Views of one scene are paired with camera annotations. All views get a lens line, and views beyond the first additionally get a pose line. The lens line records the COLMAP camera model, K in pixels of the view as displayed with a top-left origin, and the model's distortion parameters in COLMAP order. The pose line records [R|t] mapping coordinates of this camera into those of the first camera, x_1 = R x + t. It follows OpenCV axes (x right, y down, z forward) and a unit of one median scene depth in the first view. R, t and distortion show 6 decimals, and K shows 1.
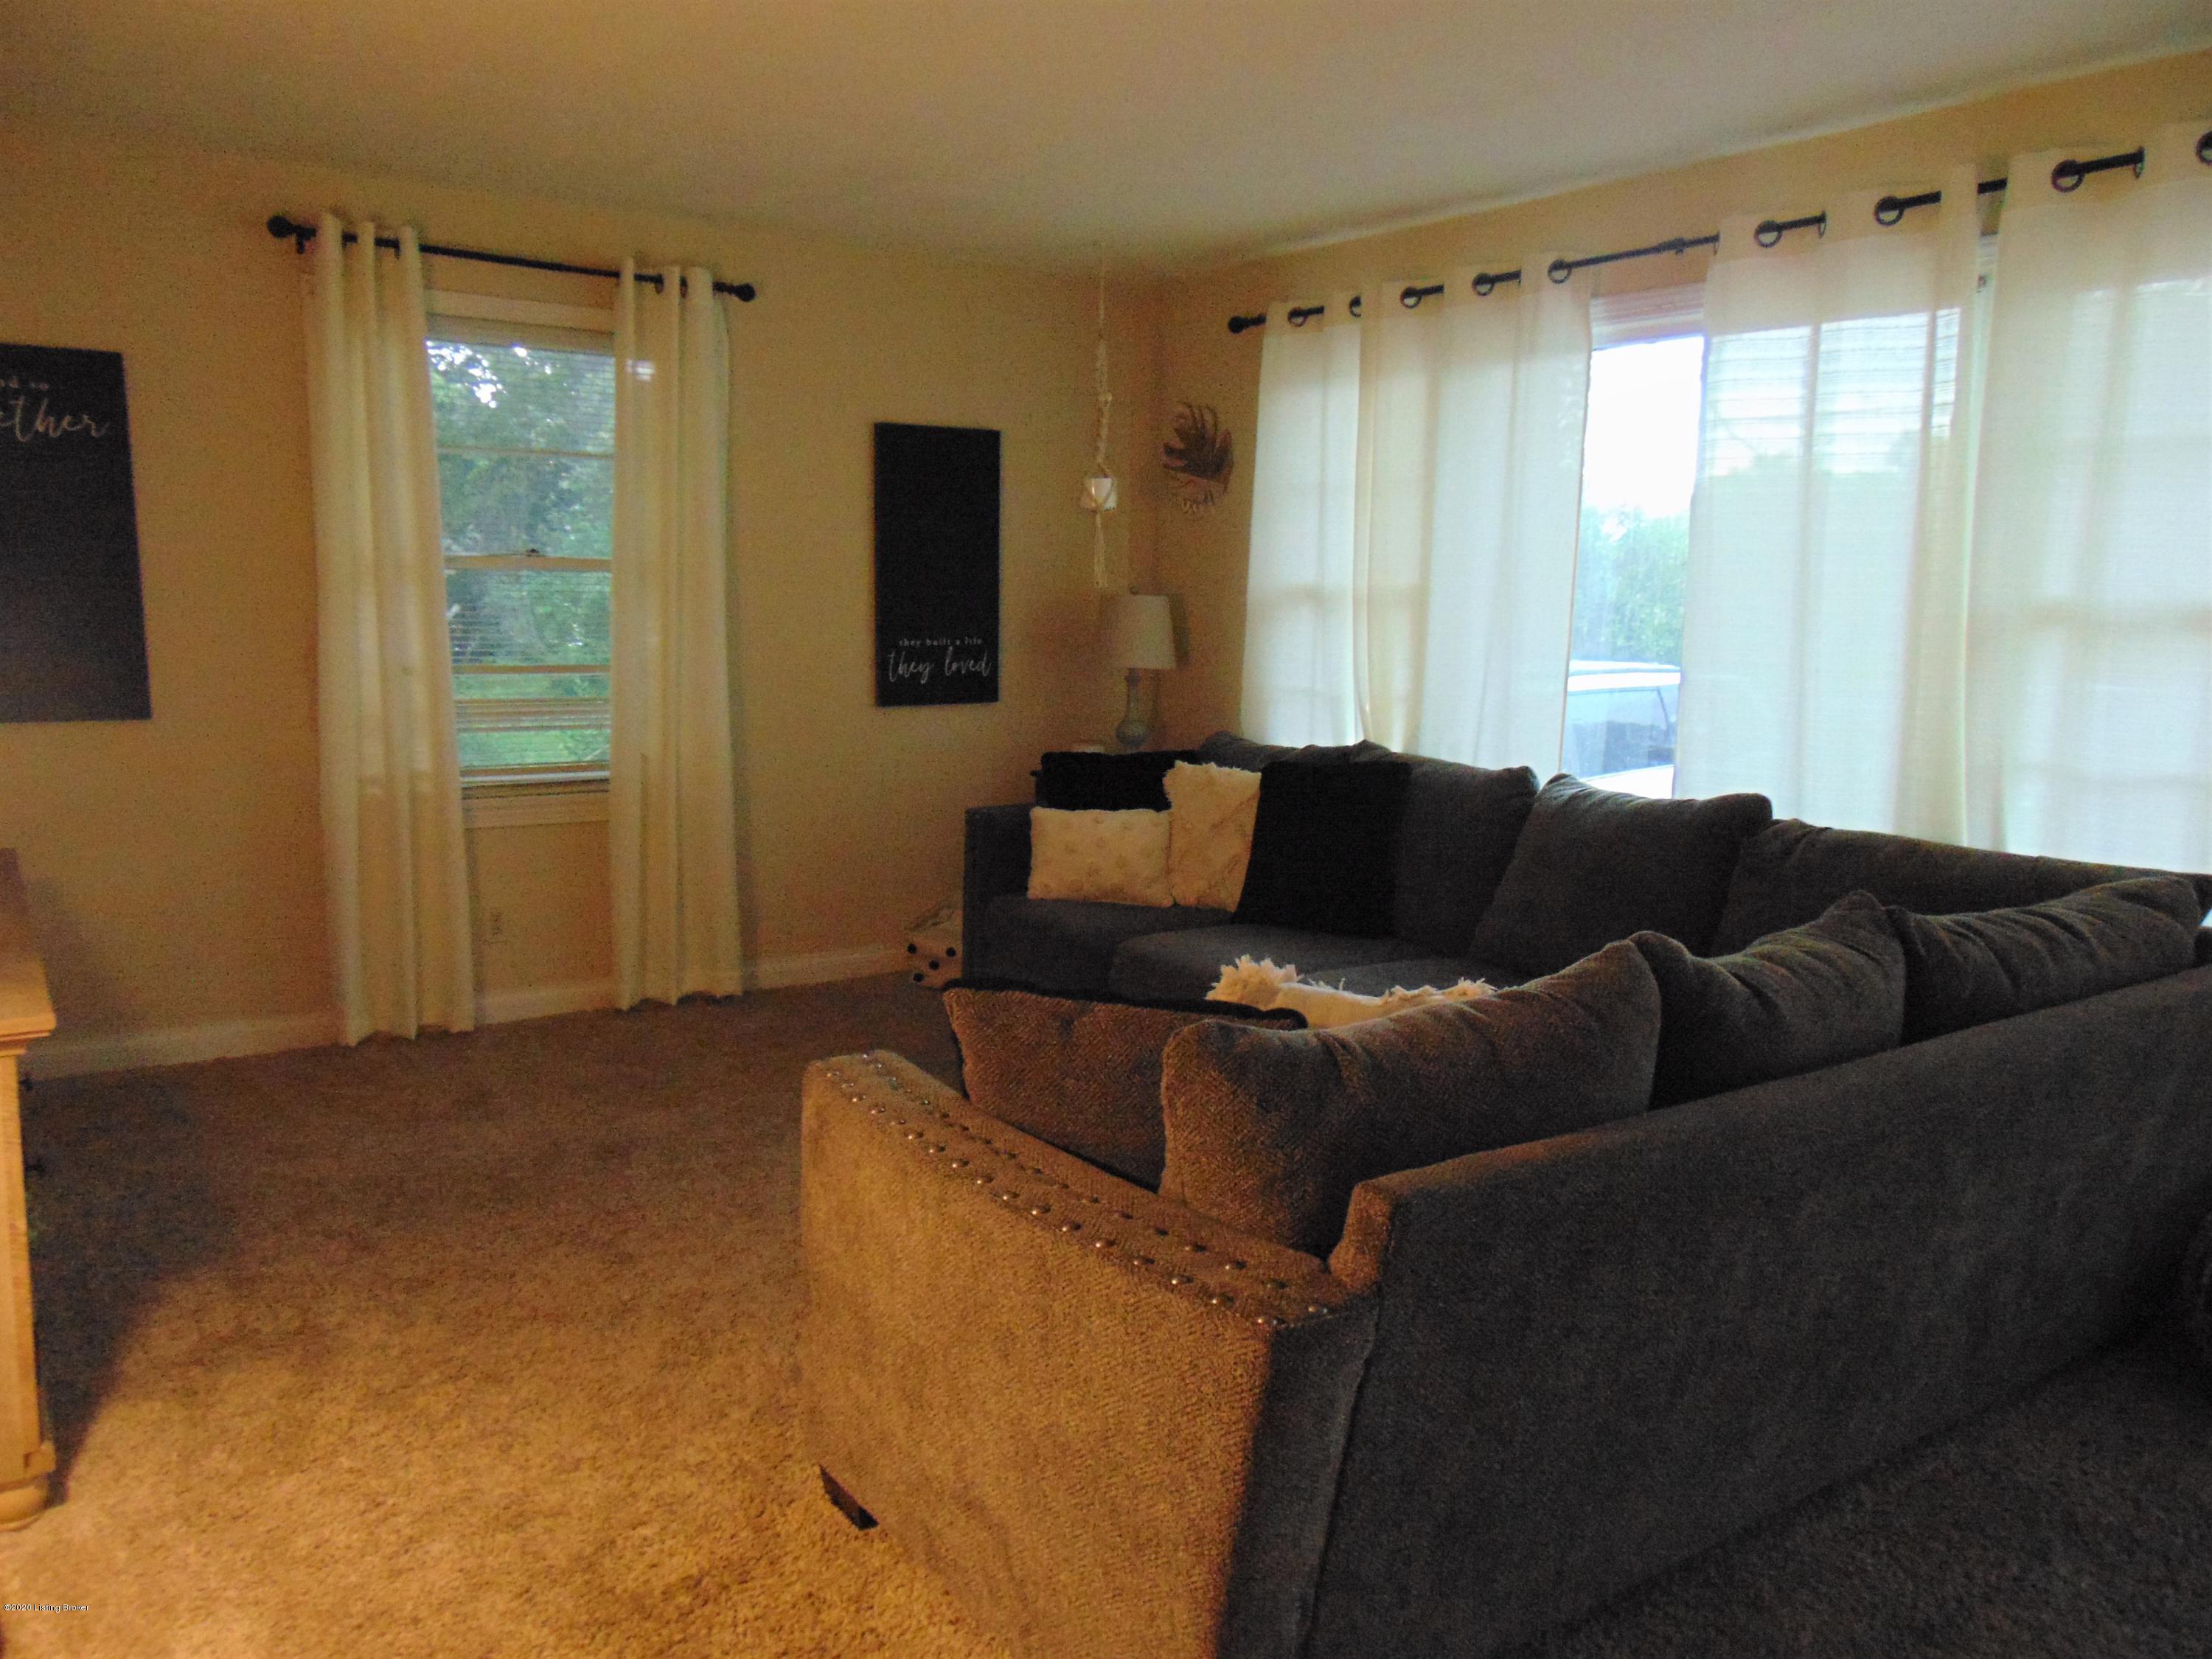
lens RADIAL K [[1641.4, 0, 1104.5], [0, 1641.4, 825.7], [0, 0, 1]] dist [0.031540, 0.002089]
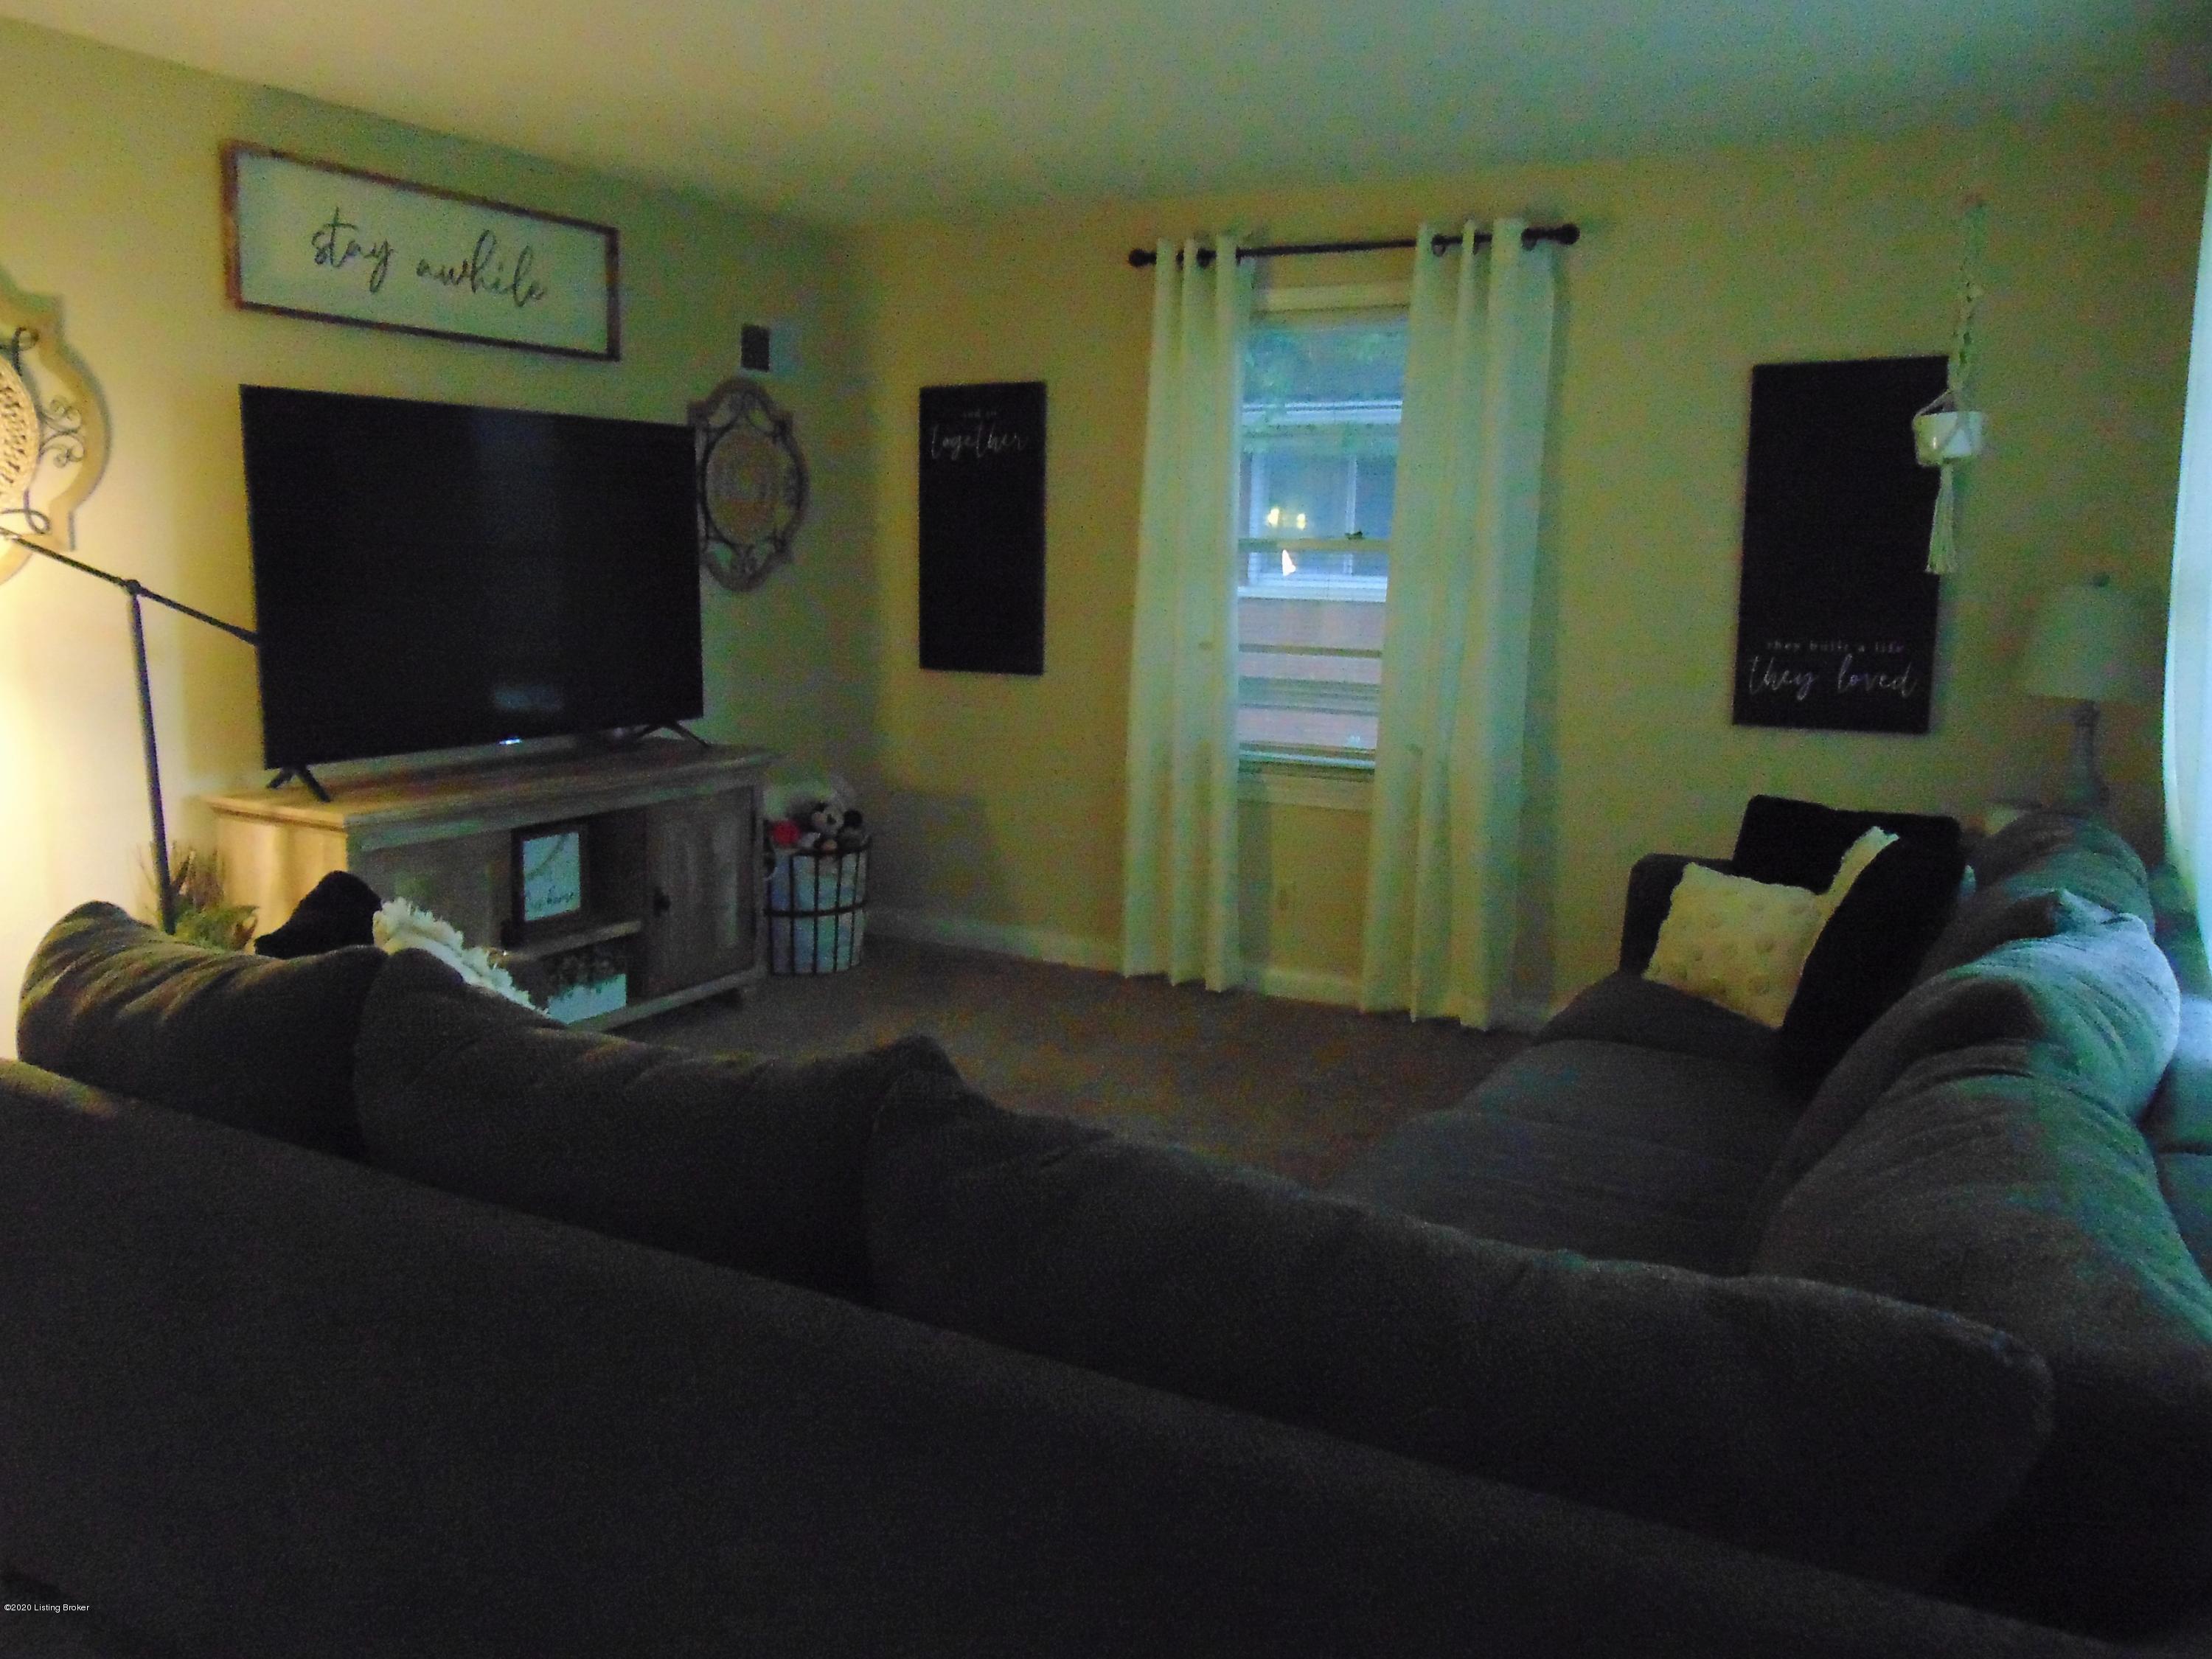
lens RADIAL K [[1862.0, 0, 1103.8], [0, 1862.0, 828.1], [0, 0, 1]] dist [-0.042929, 0.000123]
pose [[0.419782, 0.114990, -0.900311, 0.610227], [-0.149257, 0.987183, 0.056492, -0.032530], [0.895268, 0.110663, 0.431565, 0.401227]]
